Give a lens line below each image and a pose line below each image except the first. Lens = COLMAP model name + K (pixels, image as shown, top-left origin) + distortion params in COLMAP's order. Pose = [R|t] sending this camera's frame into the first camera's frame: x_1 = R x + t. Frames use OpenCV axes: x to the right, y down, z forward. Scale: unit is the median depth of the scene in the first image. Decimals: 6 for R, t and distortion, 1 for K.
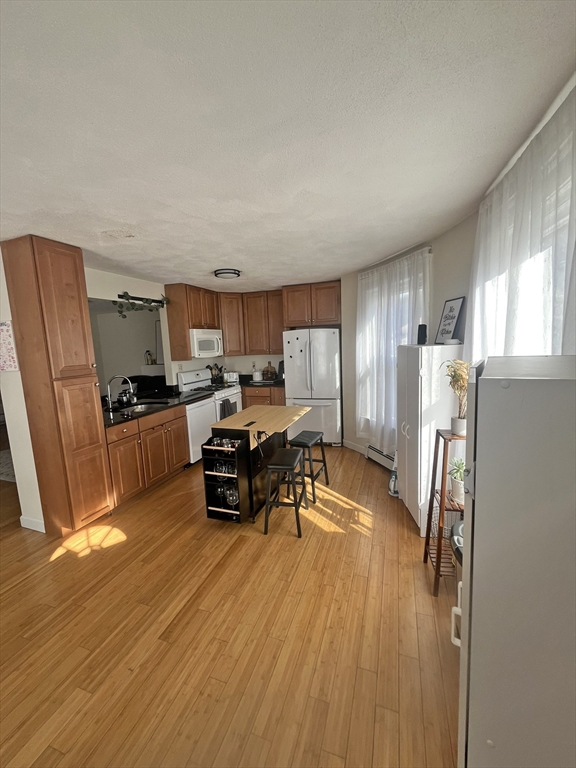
lens RADIAL K [[310.6, 0, 288.0], [0, 310.6, 384.0], [0, 0, 1]] dist [-0.000634, 0.000190]
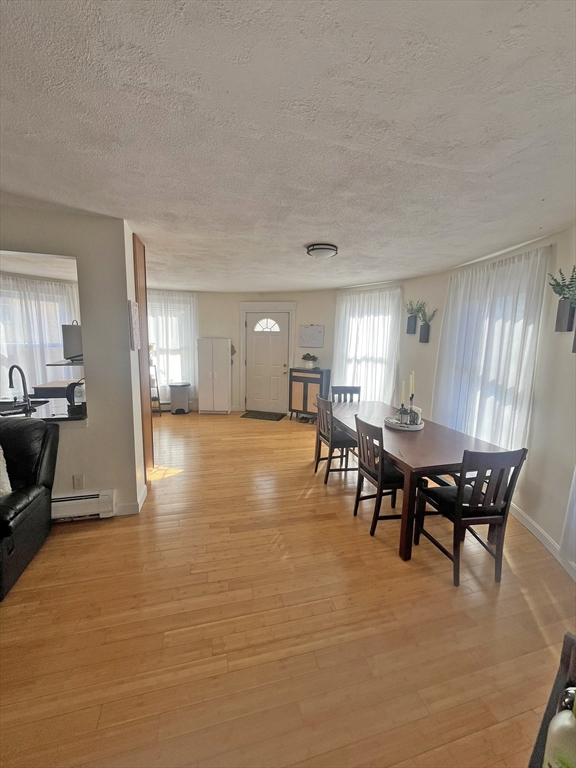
lens RADIAL K [[310.6, 0, 288.0], [0, 310.6, 384.0], [0, 0, 1]] dist [-0.000634, 0.000190]
pose [[-0.571610, -0.095641, 0.814933, -1.358568], [0.109037, 0.975521, 0.190968, -0.047524], [-0.813249, 0.198017, -0.547189, 0.779408]]
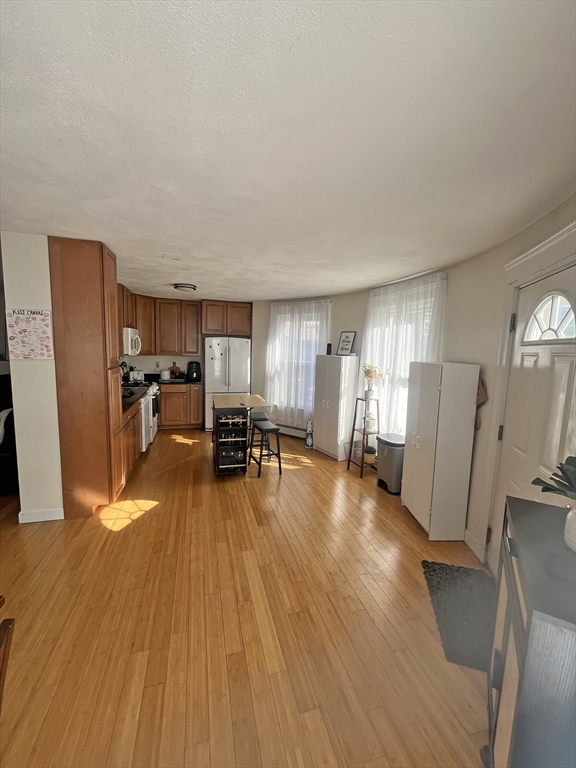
lens RADIAL K [[310.6, 0, 288.0], [0, 310.6, 384.0], [0, 0, 1]] dist [-0.000634, 0.000190]
pose [[0.811013, -0.000956, 0.585027, -0.542287], [0.013148, 0.999776, -0.016593, 0.042902], [-0.584880, 0.021149, 0.810844, -0.190462]]
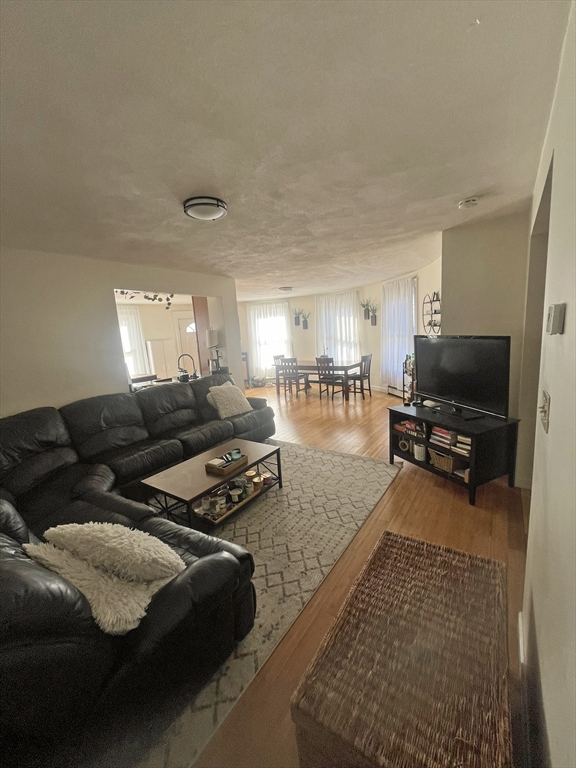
lens RADIAL K [[310.6, 0, 288.0], [0, 310.6, 384.0], [0, 0, 1]] dist [-0.000634, 0.000190]
pose [[-0.960337, 0.059232, 0.272477, -1.200964], [0.139644, 0.947970, 0.286097, -0.201088], [-0.241354, 0.312800, -0.918643, 1.896151]]
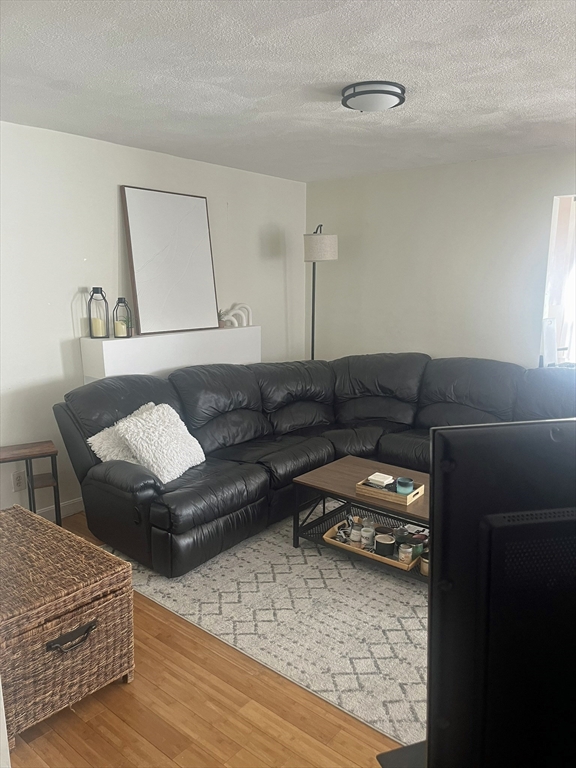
lens RADIAL K [[580.6, 0, 288.0], [0, 580.6, 384.0], [0, 0, 1]] dist [0.074397, -0.000046]
pose [[0.338642, -0.127570, 0.932227, -1.659333], [0.101708, 0.989924, 0.098519, -0.101063], [-0.935402, 0.061452, 0.348204, 1.202223]]
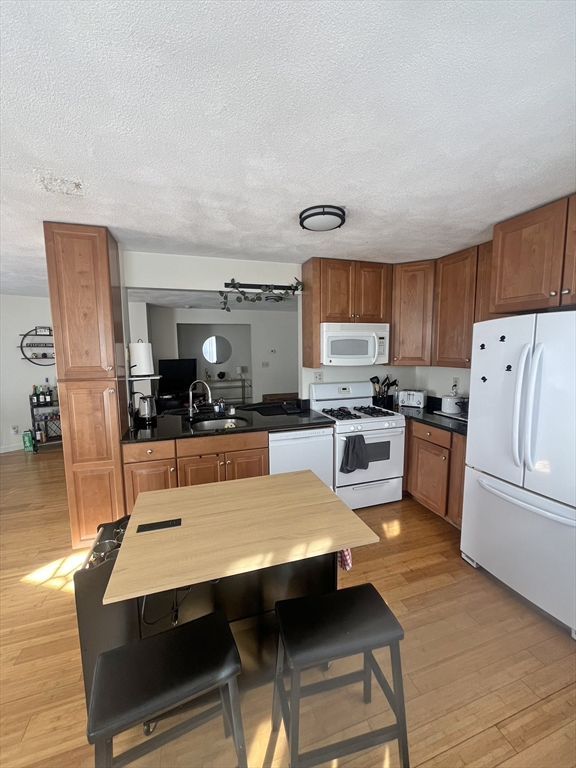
lens RADIAL K [[310.6, 0, 288.0], [0, 310.6, 384.0], [0, 0, 1]] dist [-0.000634, 0.000190]
pose [[0.608542, 0.124226, -0.783738, 0.220769], [-0.121672, 0.990598, 0.062541, -0.086810], [0.784138, 0.057300, 0.617935, 0.588417]]
